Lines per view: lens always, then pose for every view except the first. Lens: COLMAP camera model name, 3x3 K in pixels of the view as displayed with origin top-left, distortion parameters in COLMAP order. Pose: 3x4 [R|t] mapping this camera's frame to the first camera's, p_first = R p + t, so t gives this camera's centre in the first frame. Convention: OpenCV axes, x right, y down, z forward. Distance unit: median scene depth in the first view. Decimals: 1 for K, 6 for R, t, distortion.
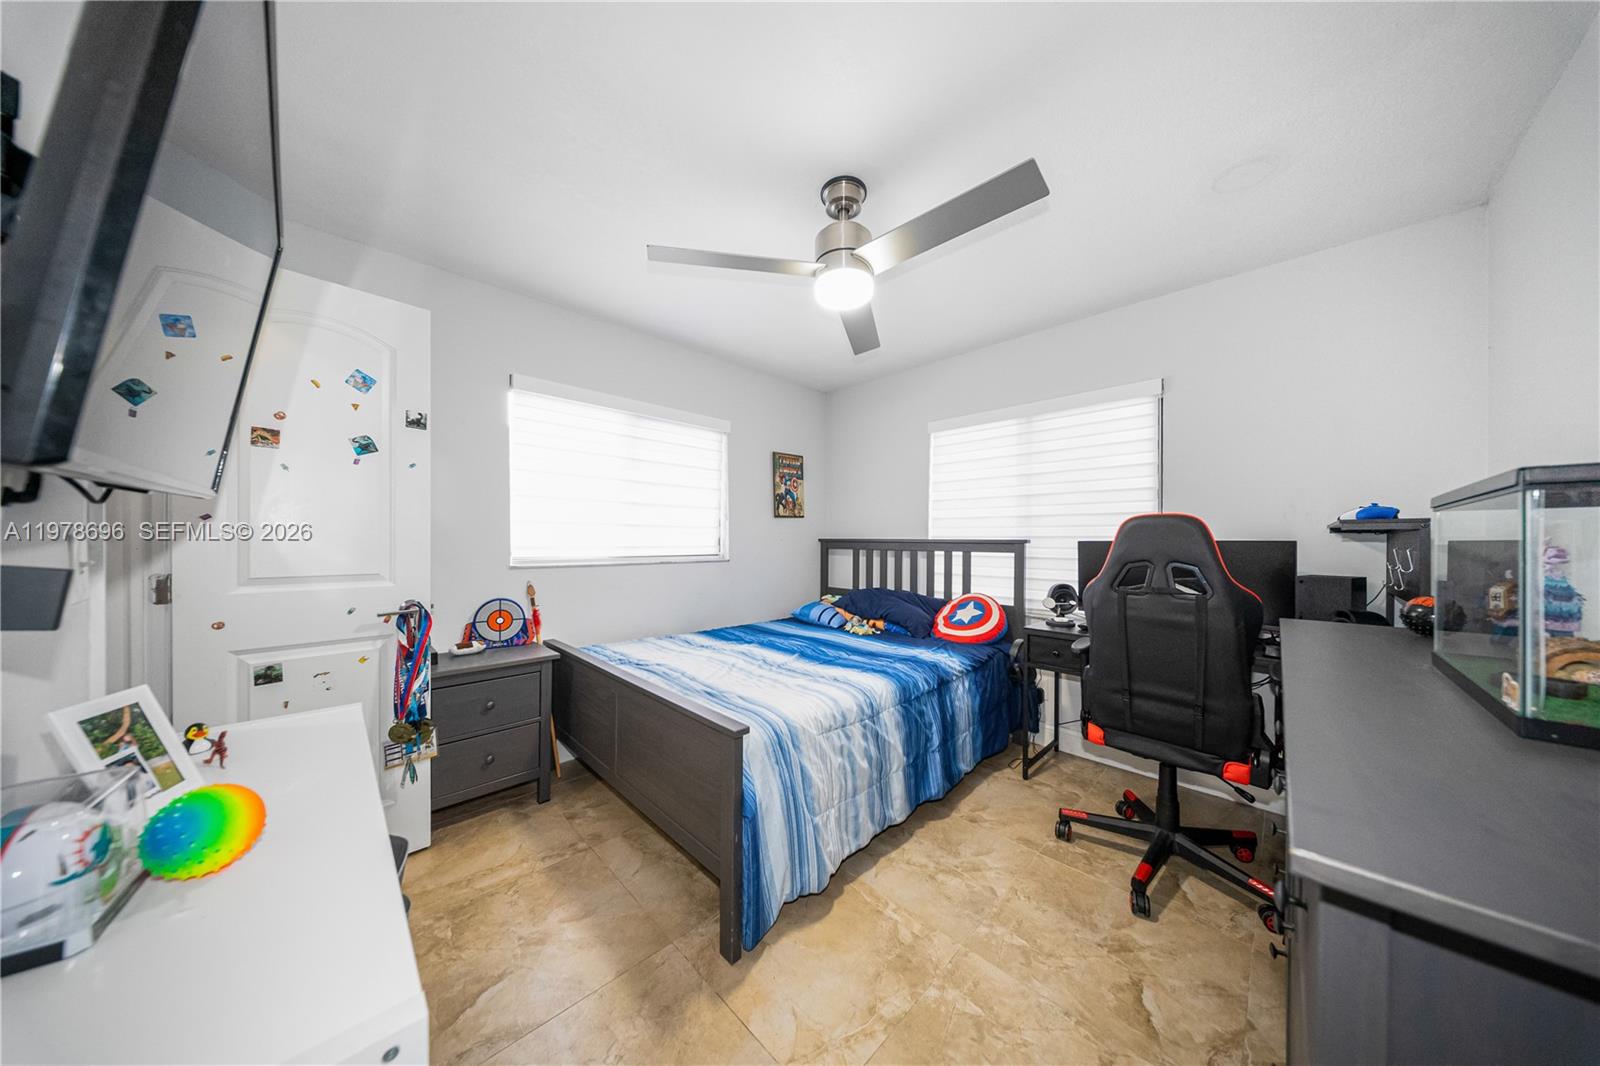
lens RADIAL K [[476.2, 0, 789.7], [0, 476.2, 533.3], [0, 0, 1]] dist [-0.000892, -0.000145]
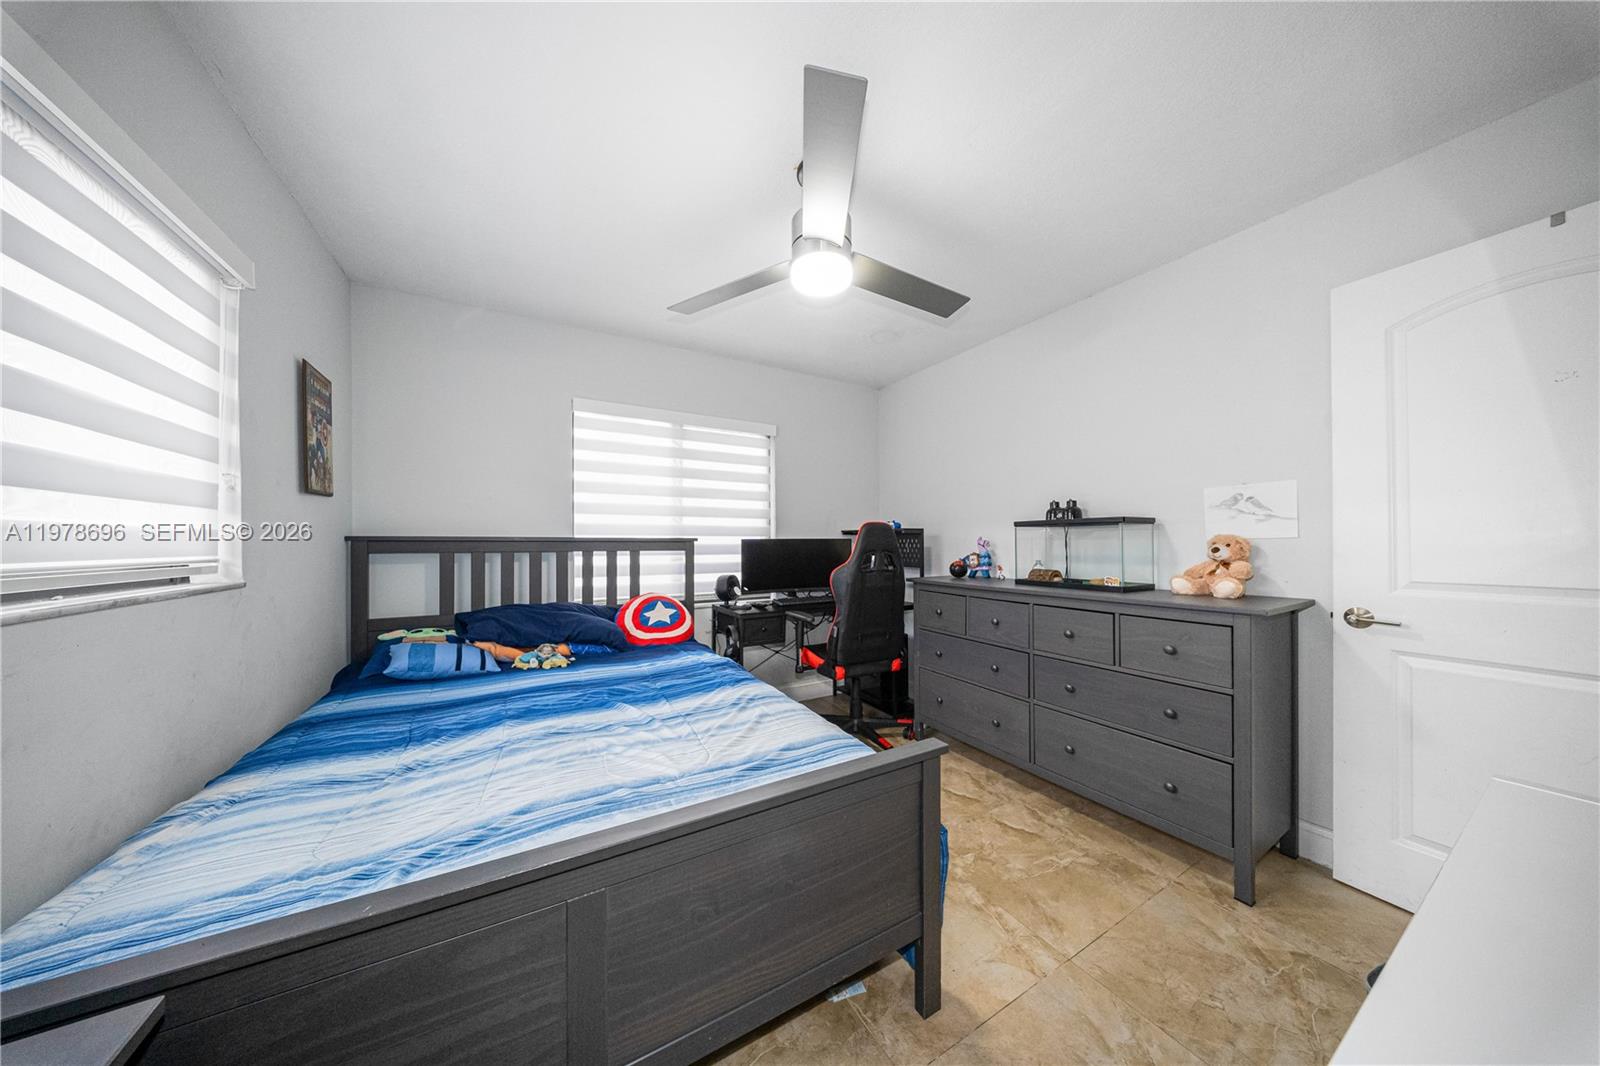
lens RADIAL K [[476.2, 0, 799.4], [0, 476.2, 535.0], [0, 0, 1]] dist [-0.000892, -0.000145]
pose [[0.252408, 0.009575, 0.967574, -0.471146], [-0.013406, 0.999890, -0.006398, 0.009151], [-0.967528, -0.011356, 0.252508, 0.459592]]
